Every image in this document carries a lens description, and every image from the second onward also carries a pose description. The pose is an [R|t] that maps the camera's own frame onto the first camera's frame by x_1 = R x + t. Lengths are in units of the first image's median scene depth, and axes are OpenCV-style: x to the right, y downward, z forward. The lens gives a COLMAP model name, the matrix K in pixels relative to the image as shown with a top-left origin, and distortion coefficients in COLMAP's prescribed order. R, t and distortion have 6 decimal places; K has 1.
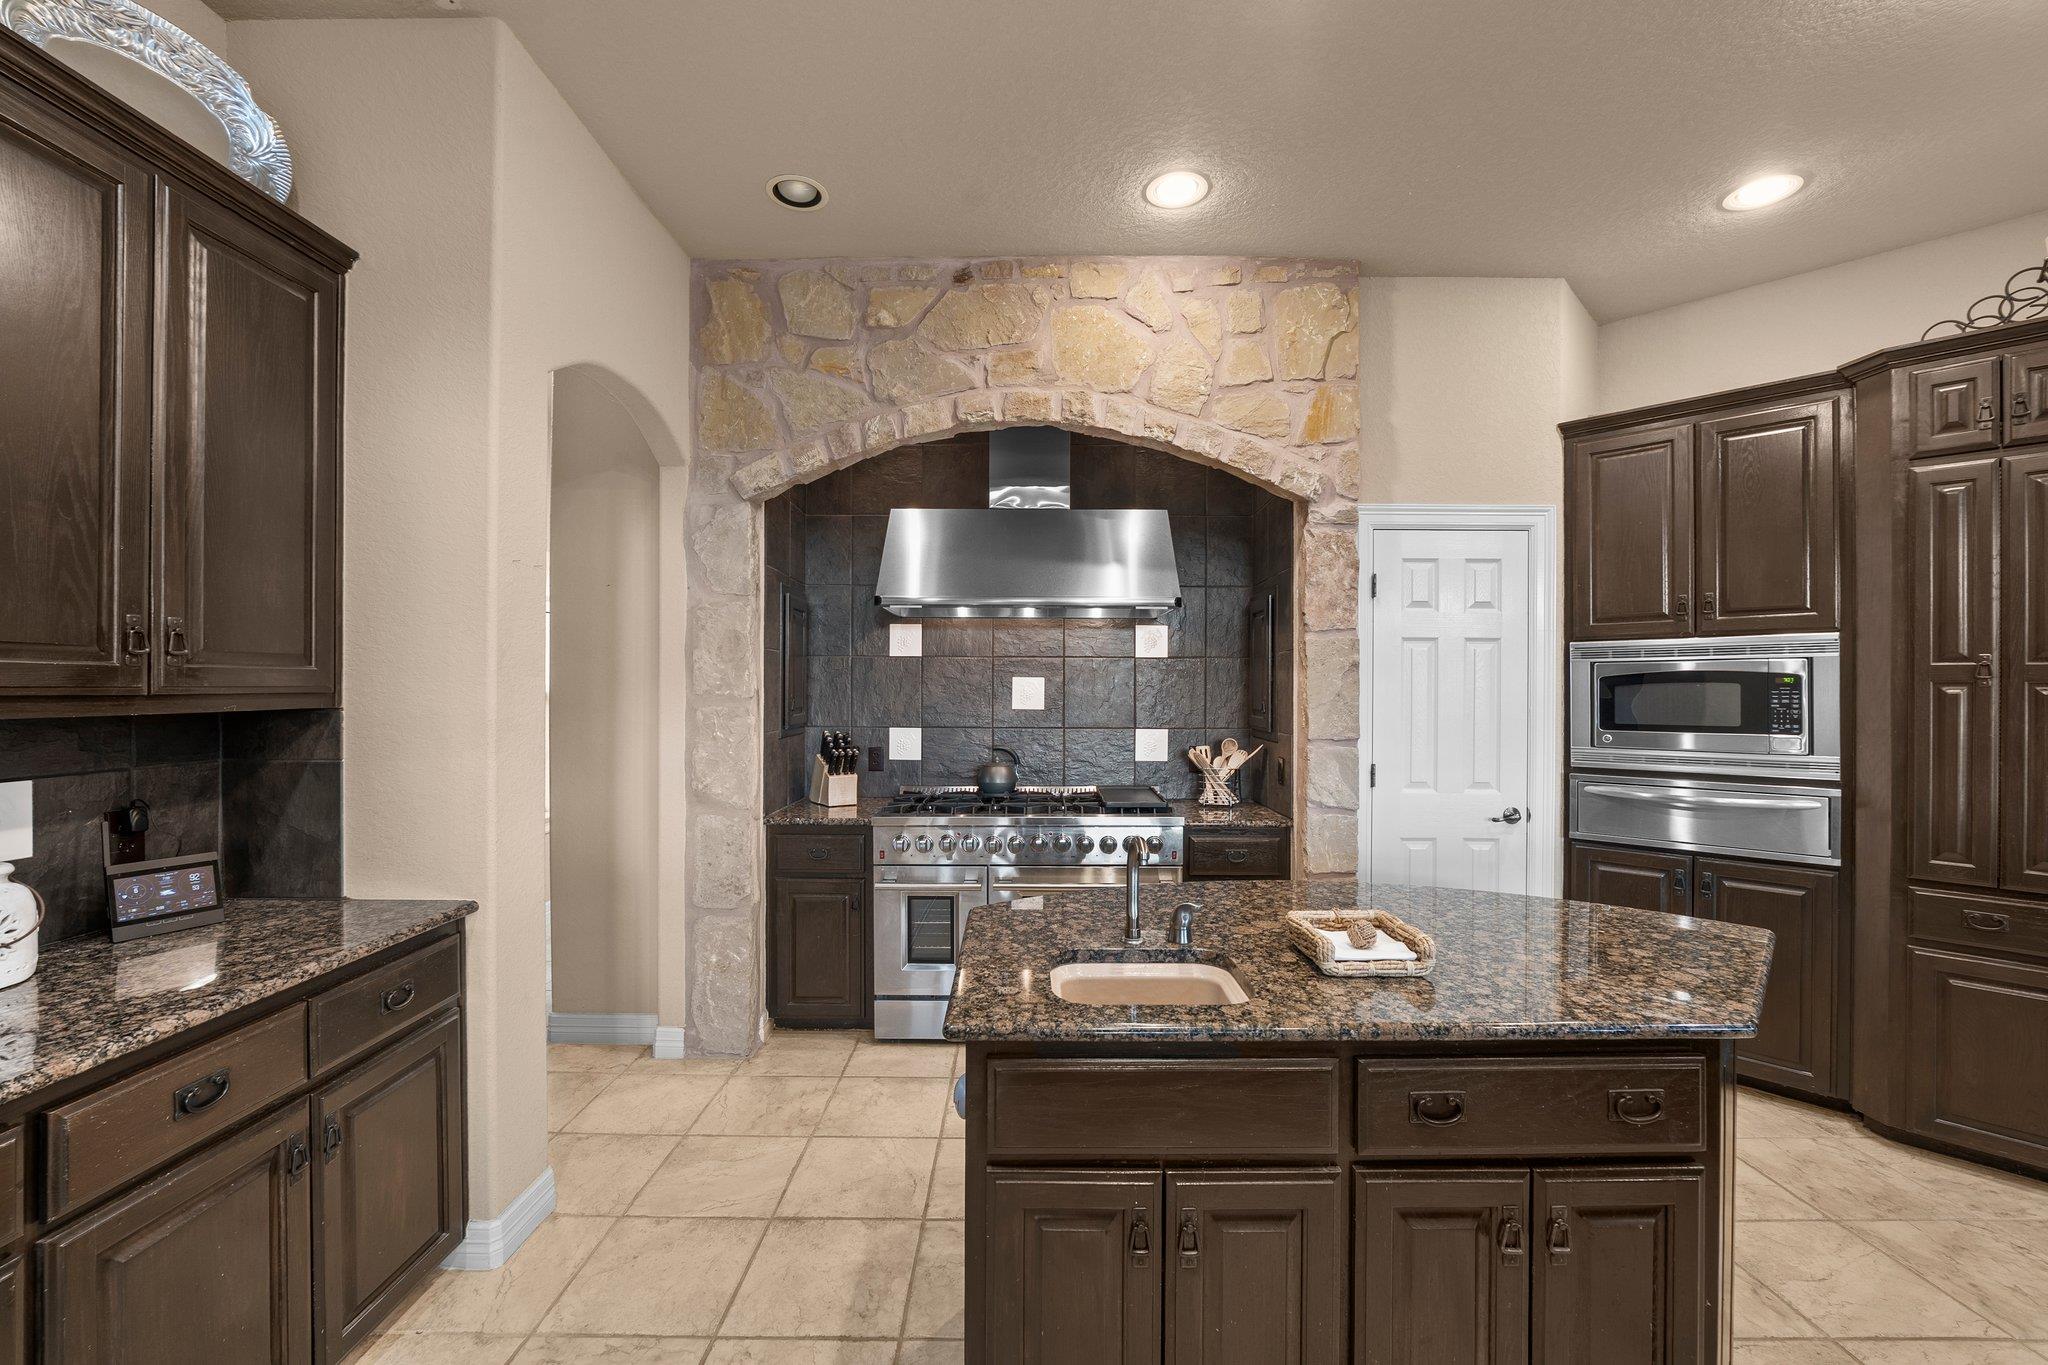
lens RADIAL K [[822.8, 0, 1023.4], [0, 822.8, 685.4], [0, 0, 1]] dist [-0.021038, 0.005041]
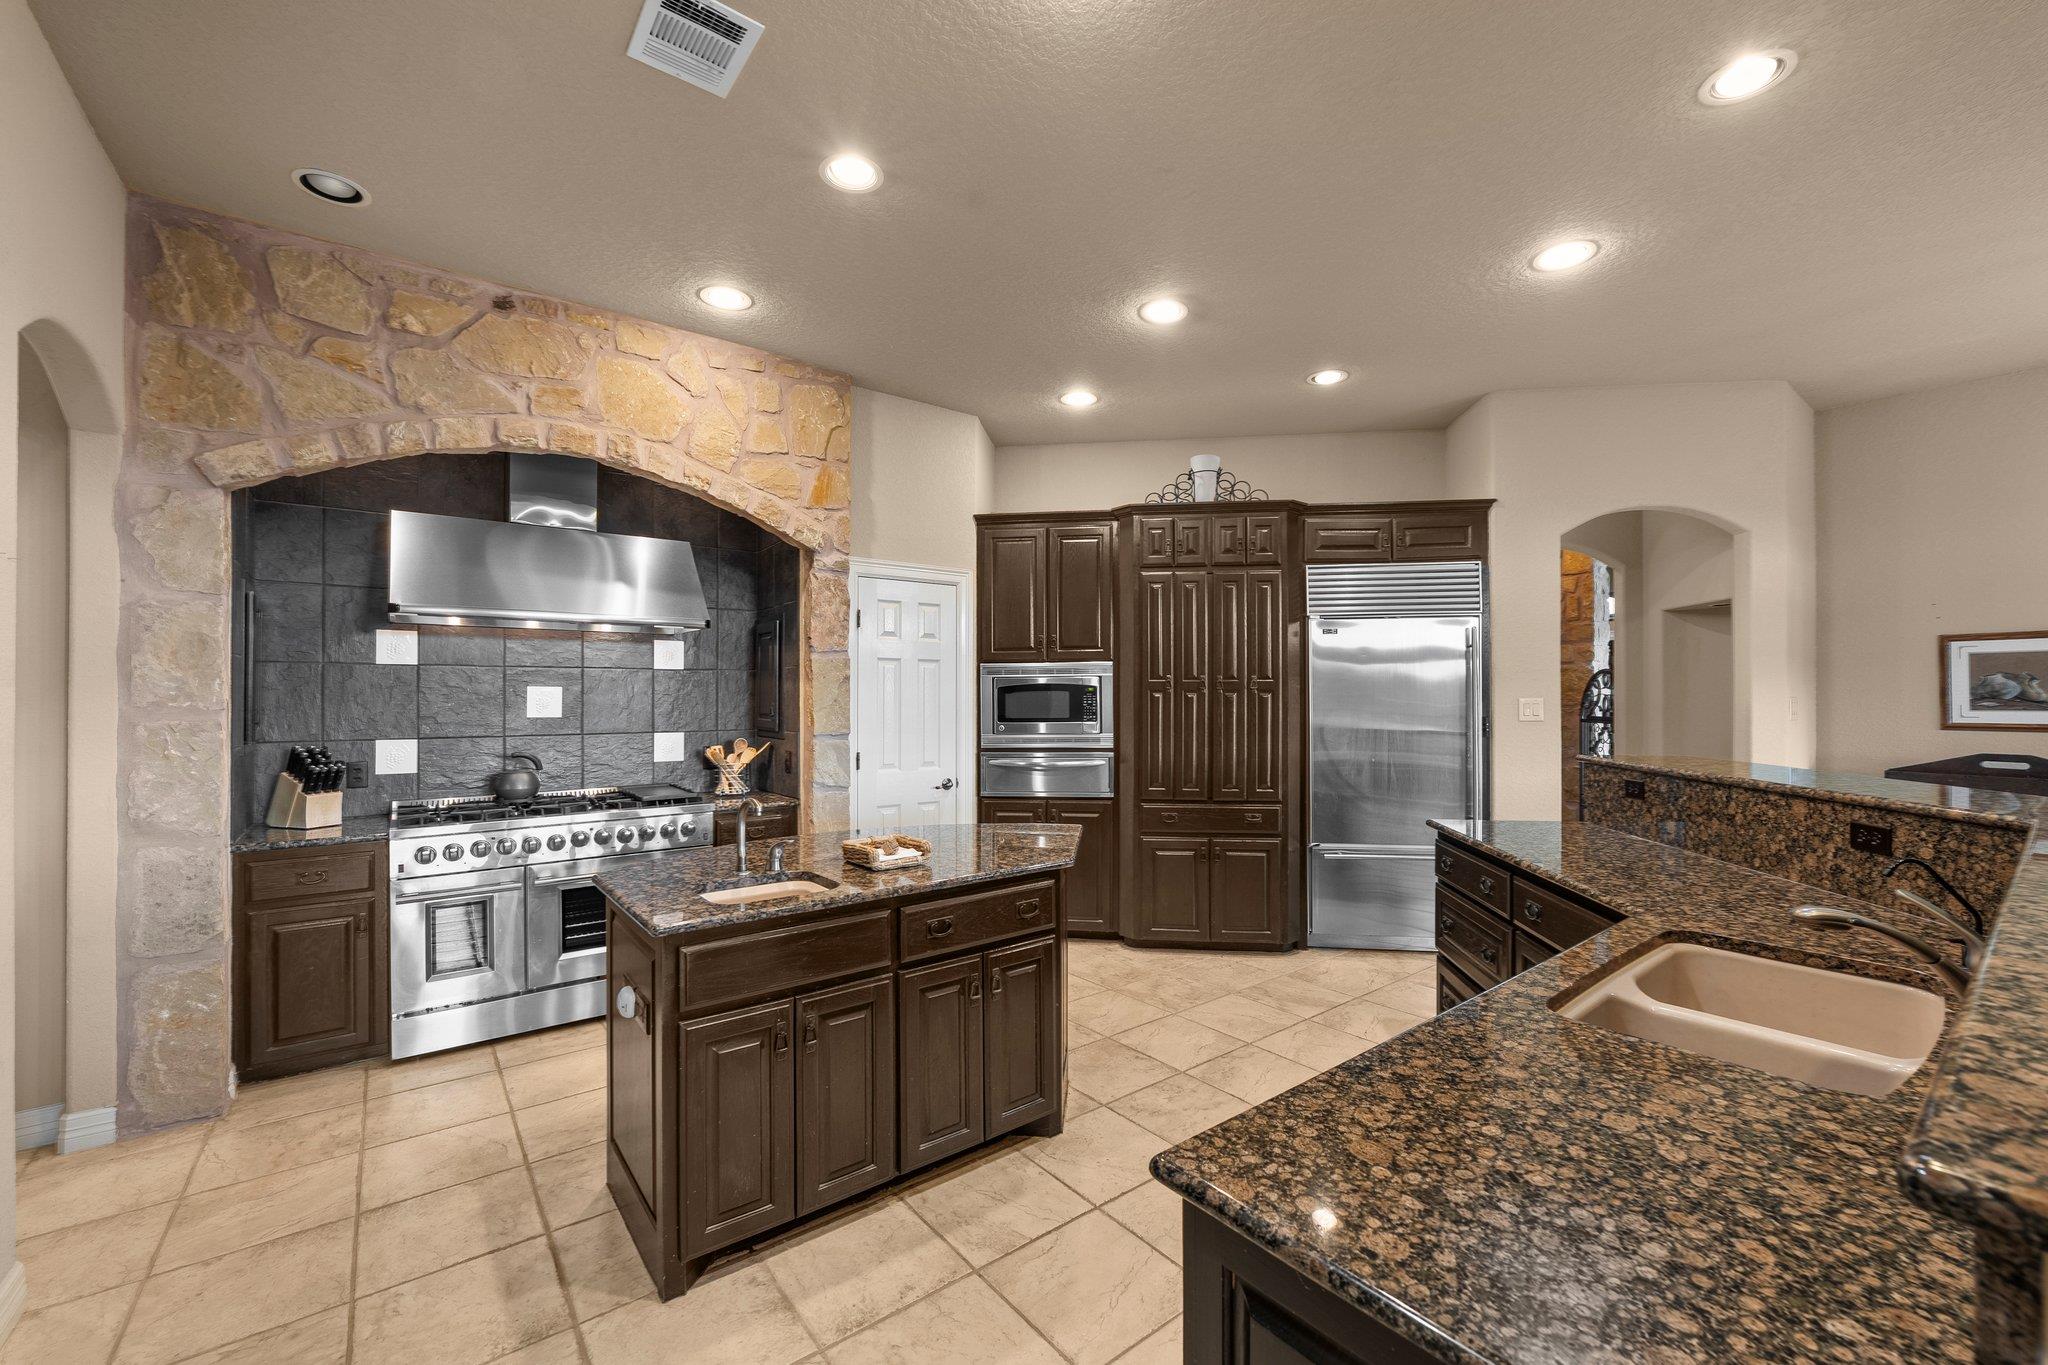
lens RADIAL K [[828.3, 0, 1024.0], [0, 828.3, 696.6], [0, 0, 1]] dist [-0.021932, 0.005147]
pose [[0.785726, -0.005914, 0.618546, -0.199967], [0.003402, 0.999980, 0.005238, -0.000716], [-0.618565, -0.002011, 0.785731, -0.232078]]
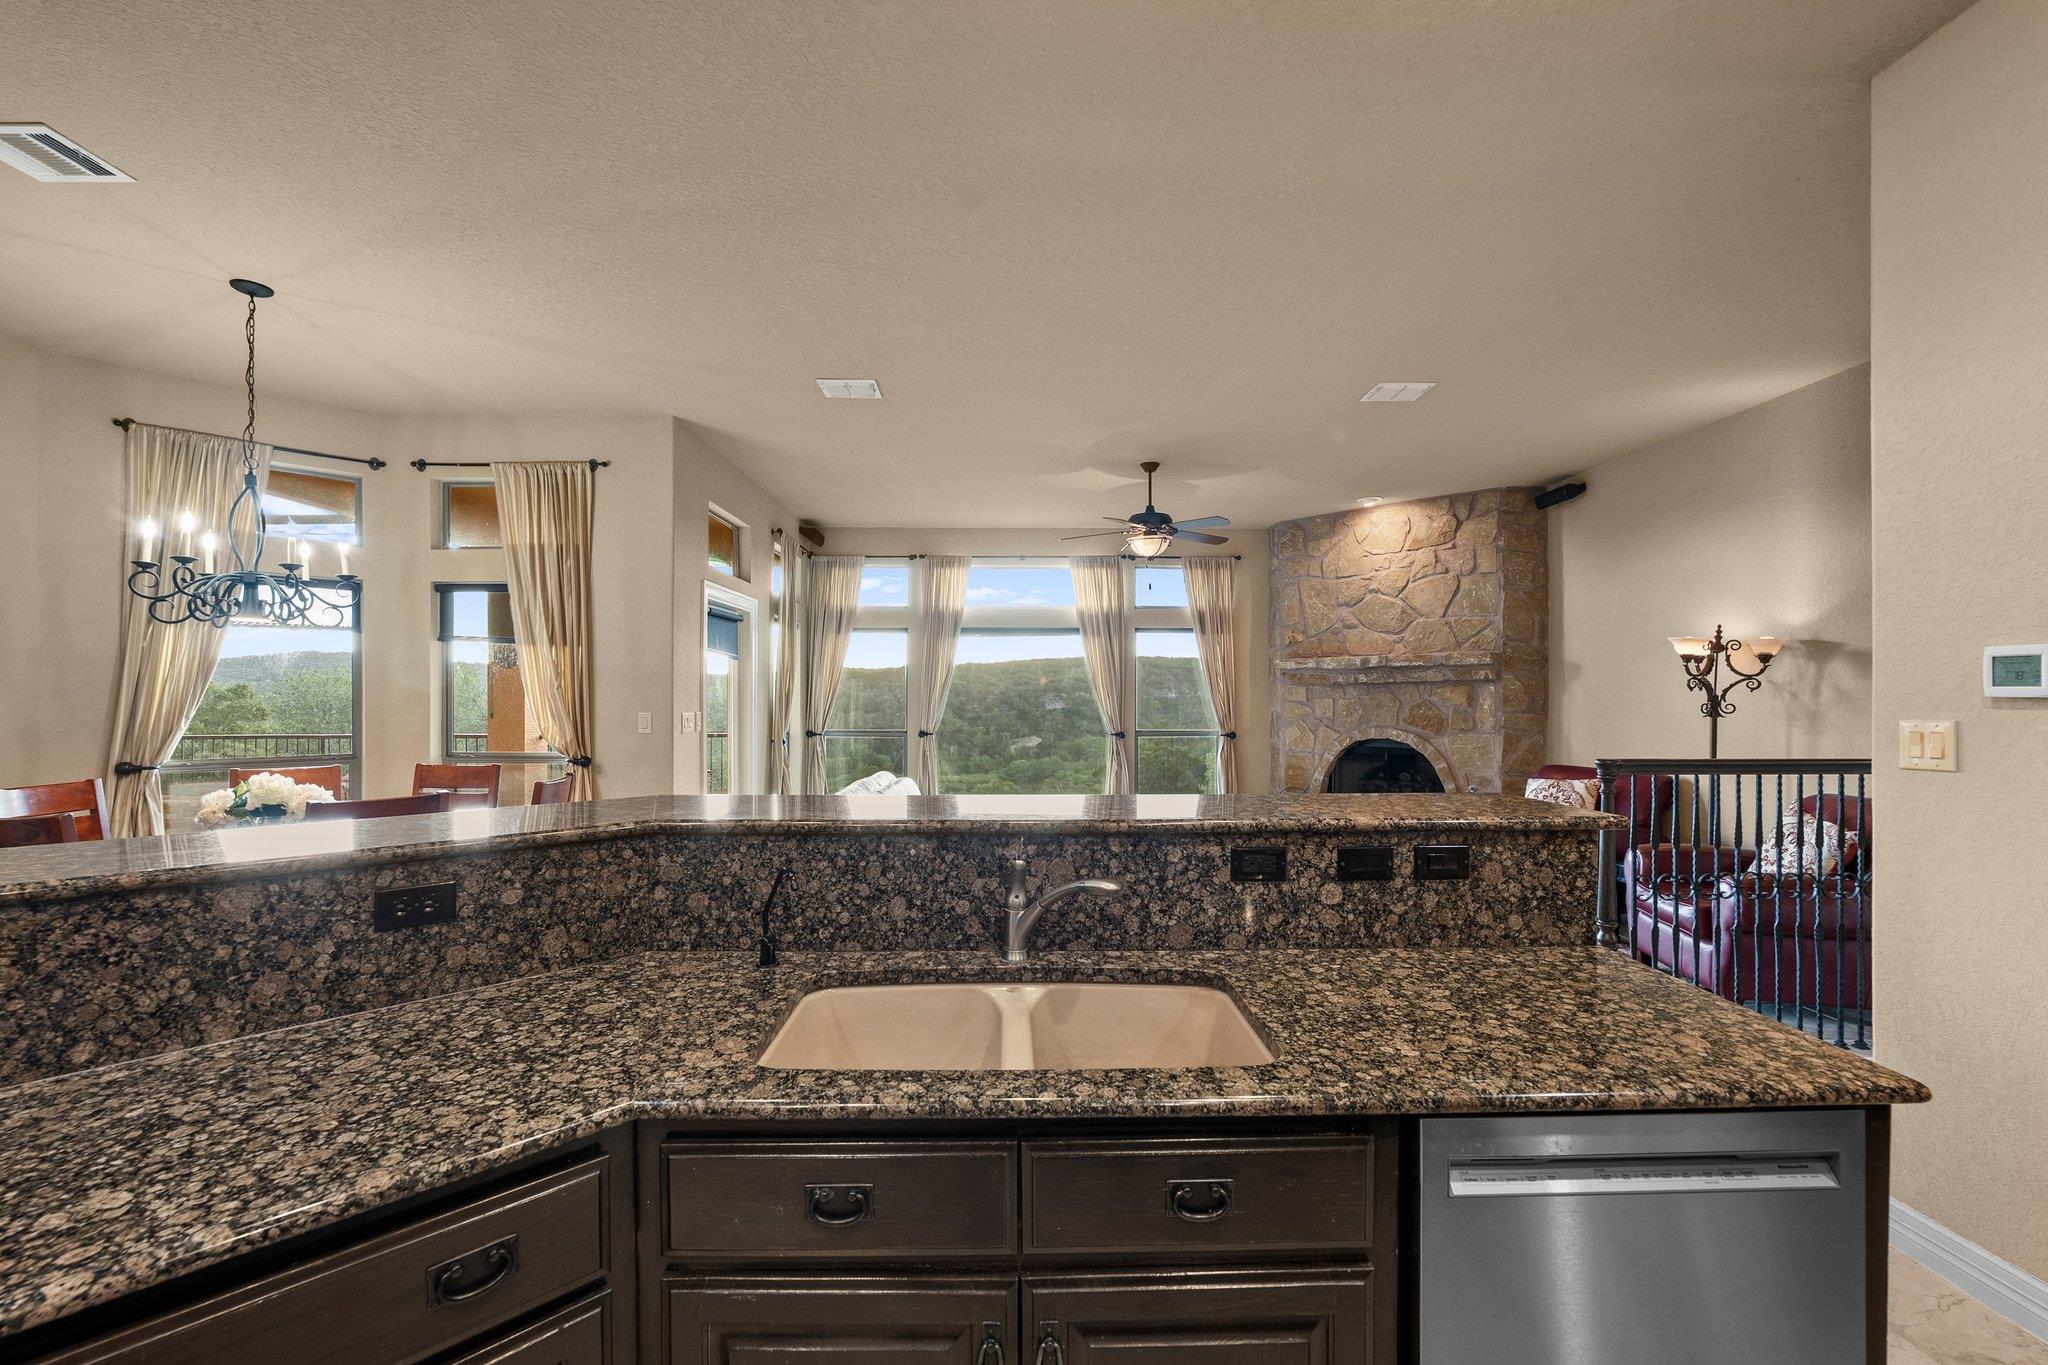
lens RADIAL K [[828.3, 0, 1024.0], [0, 828.3, 696.6], [0, 0, 1]] dist [-0.021932, 0.005147]
pose [[-0.999826, -0.003293, -0.018382, 0.414890], [-0.003309, 0.999994, 0.000858, 0.003276], [0.018379, 0.000918, -0.999831, 0.313517]]
